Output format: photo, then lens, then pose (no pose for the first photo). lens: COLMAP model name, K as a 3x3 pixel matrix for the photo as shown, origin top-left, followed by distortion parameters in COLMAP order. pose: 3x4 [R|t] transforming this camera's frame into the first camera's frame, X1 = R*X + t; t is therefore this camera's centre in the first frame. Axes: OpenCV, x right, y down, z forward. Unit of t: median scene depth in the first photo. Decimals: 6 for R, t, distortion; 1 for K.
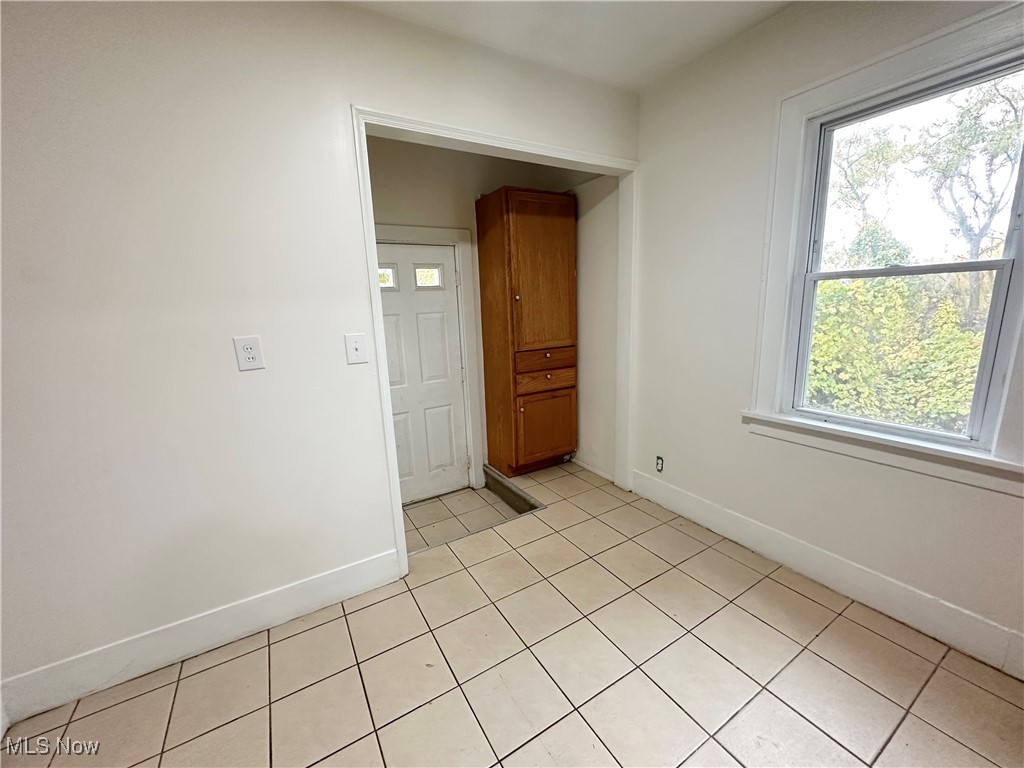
lens RADIAL K [[407.7, 0, 512.0], [0, 407.7, 384.0], [0, 0, 1]] dist [-0.000537, 0.000007]
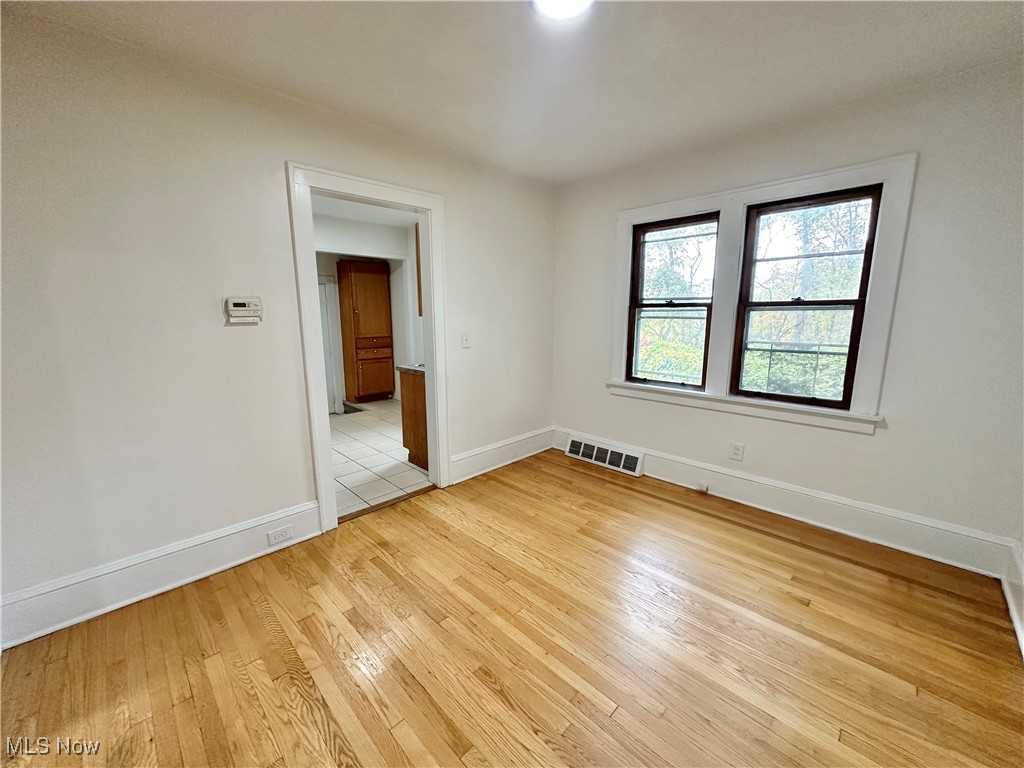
lens RADIAL K [[407.7, 0, 512.0], [0, 407.7, 384.0], [0, 0, 1]] dist [-0.000537, 0.000007]
pose [[0.972548, -0.004537, 0.232660, 0.272921], [0.011569, 0.999516, -0.028871, 0.206267], [-0.232416, 0.030770, 0.972130, -1.092318]]
